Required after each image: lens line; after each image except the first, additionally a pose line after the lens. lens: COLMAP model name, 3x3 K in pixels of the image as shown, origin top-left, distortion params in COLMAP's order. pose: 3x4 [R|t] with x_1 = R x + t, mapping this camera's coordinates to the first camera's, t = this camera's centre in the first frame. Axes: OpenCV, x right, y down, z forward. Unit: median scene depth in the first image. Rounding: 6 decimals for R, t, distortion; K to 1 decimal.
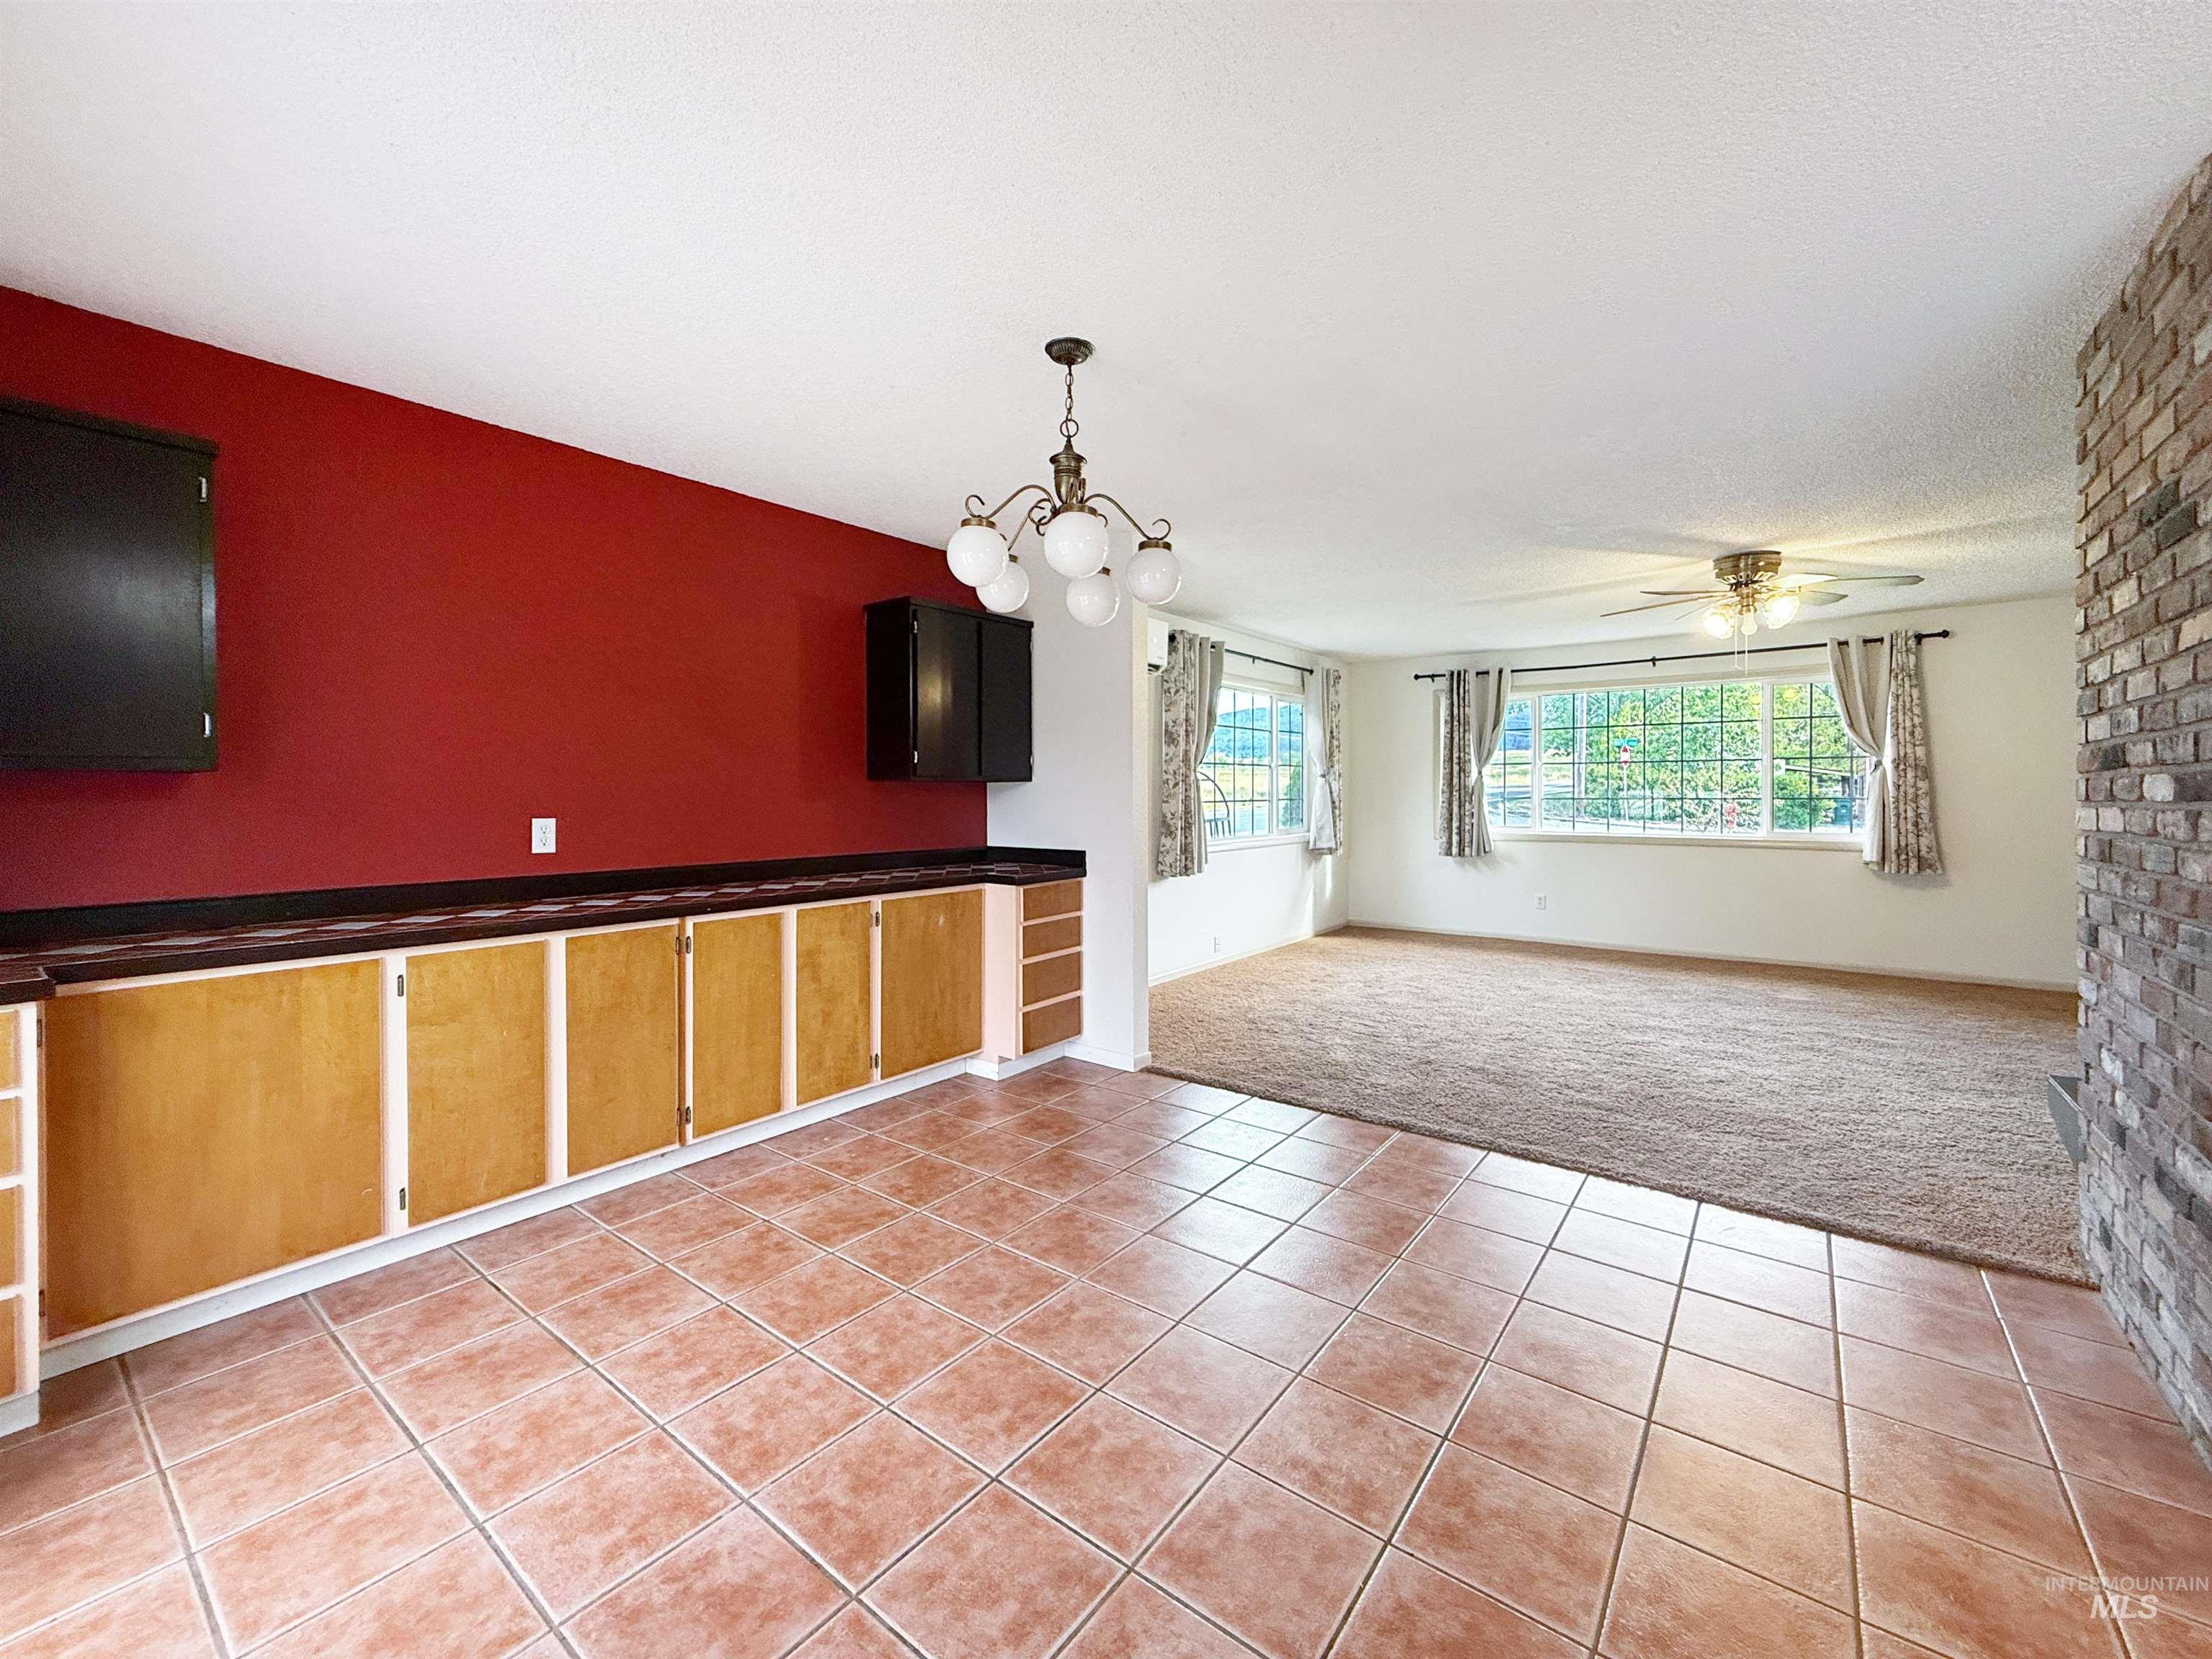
lens RADIAL K [[897.5, 0, 1118.9], [0, 897.5, 811.7], [0, 0, 1]] dist [-0.004301, -0.000558]
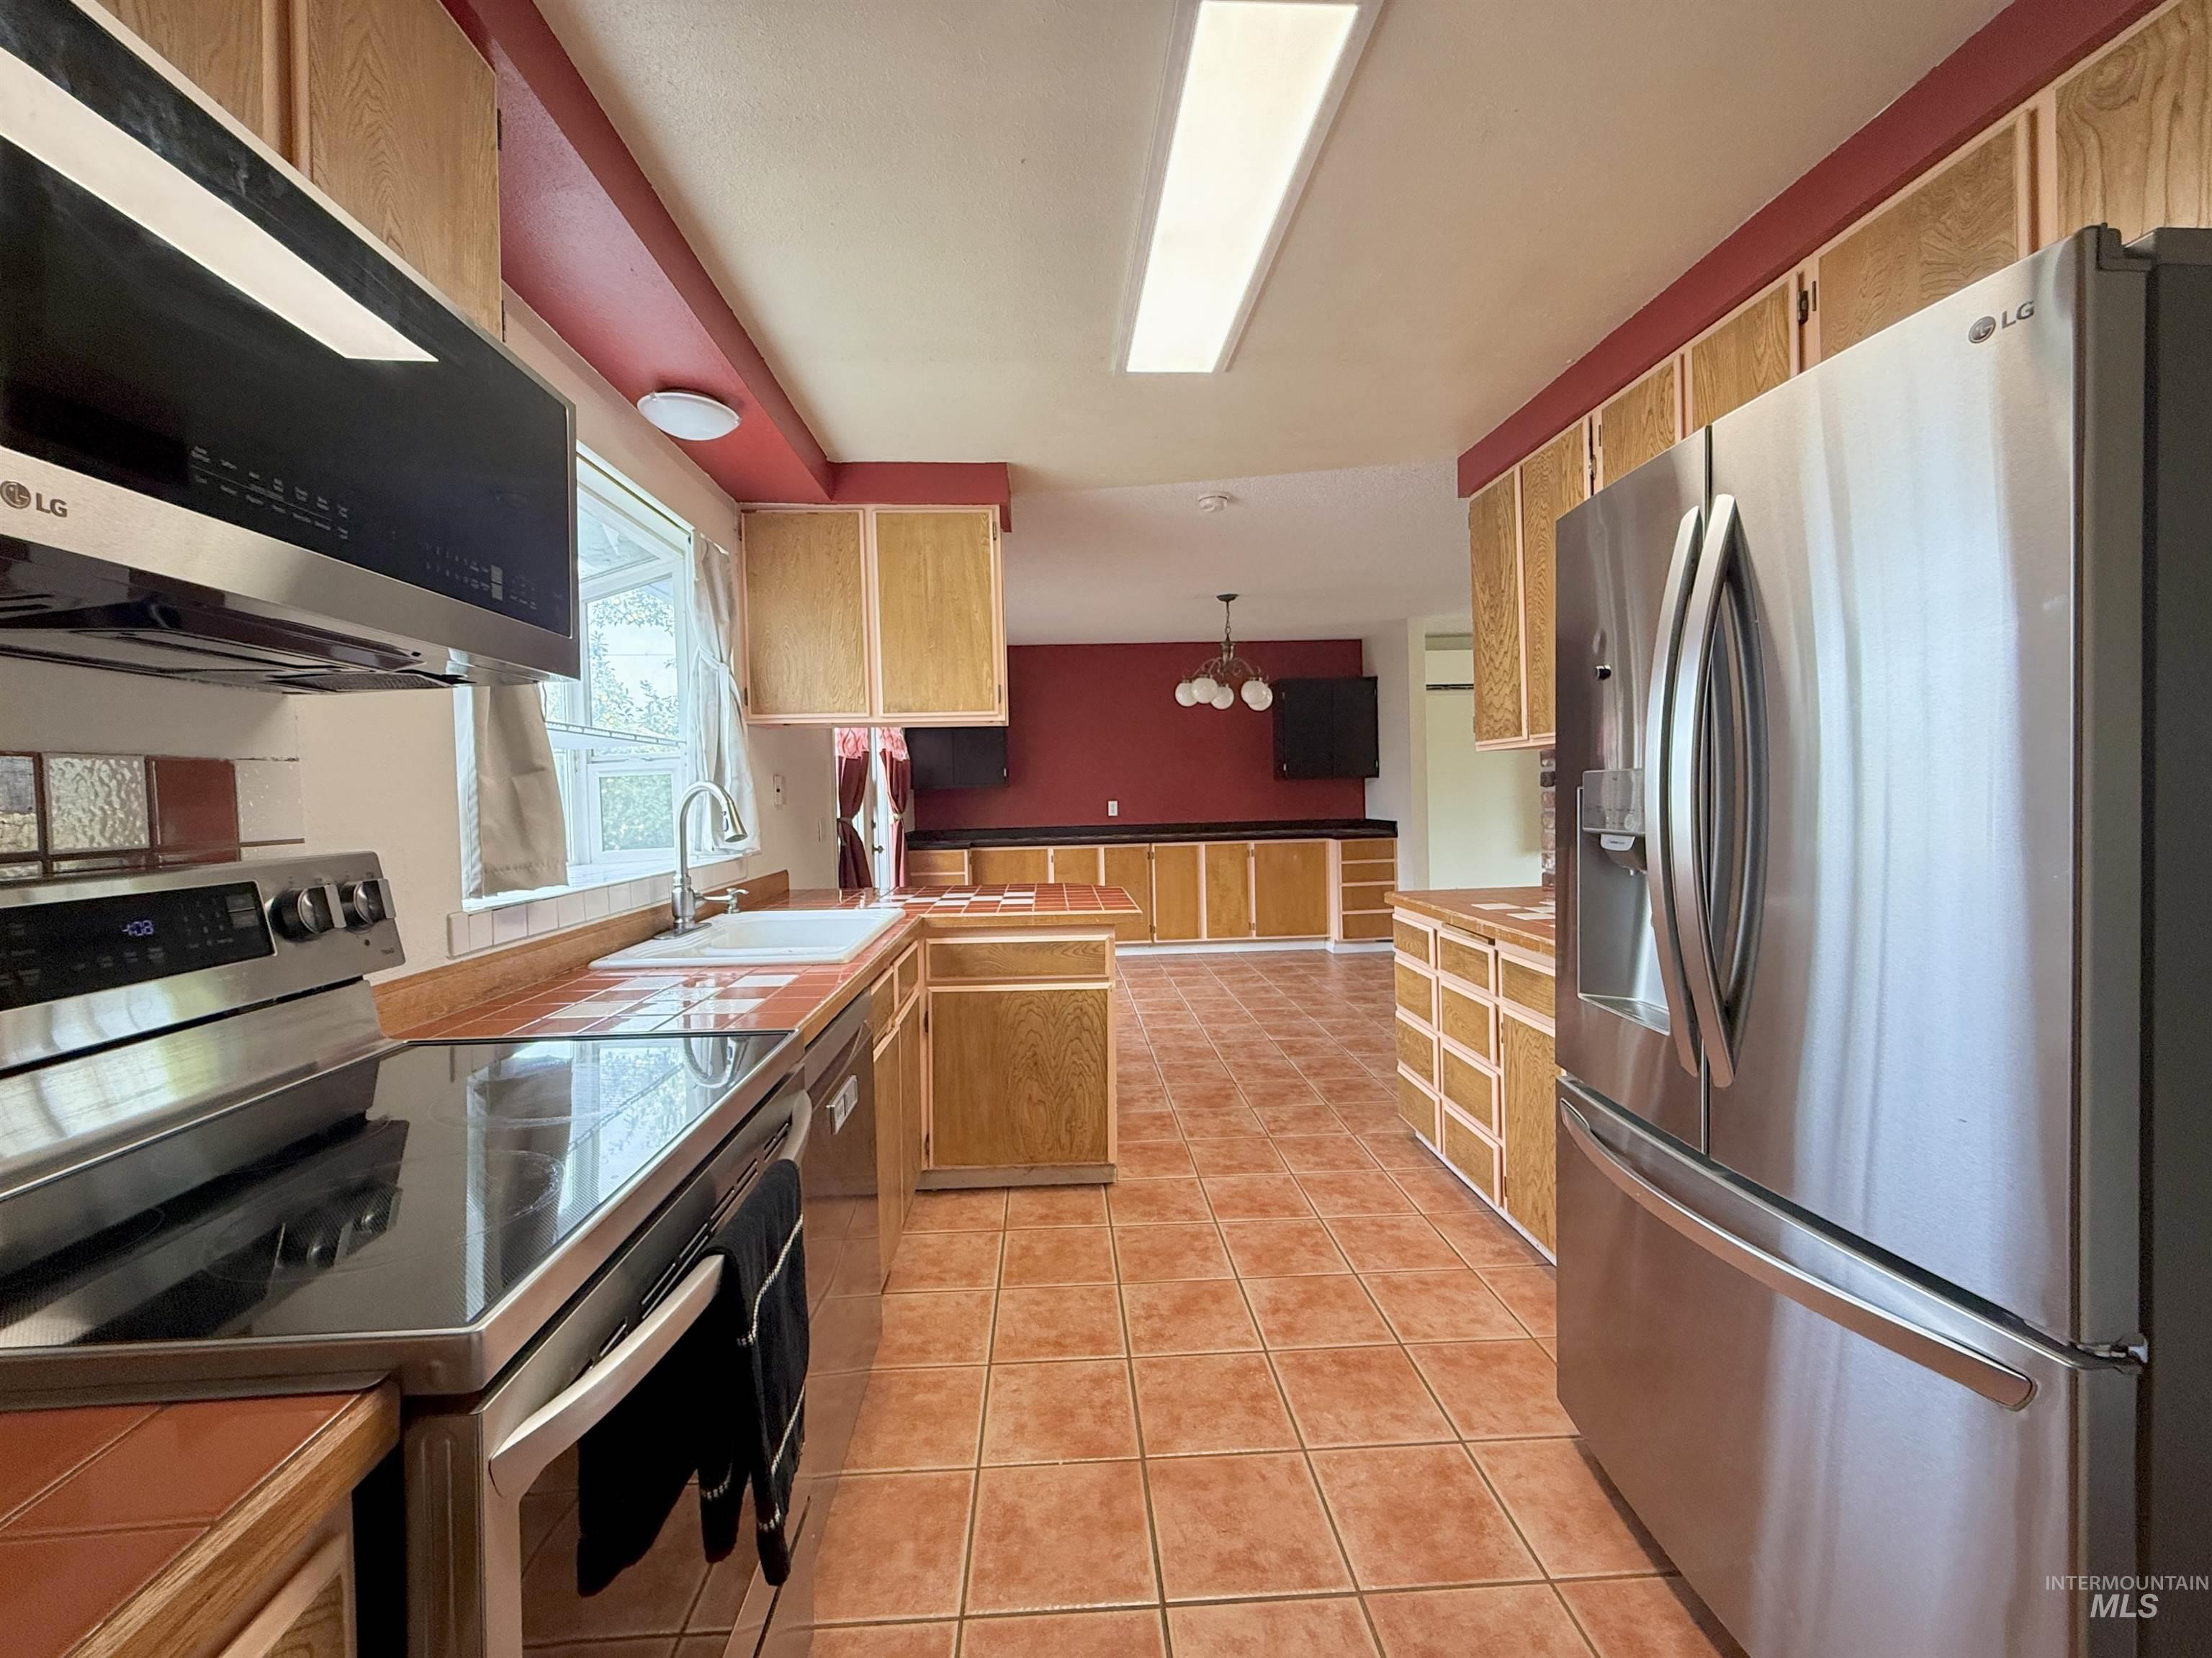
lens RADIAL K [[897.4, 0, 1097.4], [0, 897.4, 814.0], [0, 0, 1]] dist [-0.004301, -0.000558]
pose [[0.646805, 0.001540, -0.762654, 1.009783], [0.008290, 0.999925, 0.009050, 0.015479], [0.762610, -0.012176, 0.646744, -0.516822]]
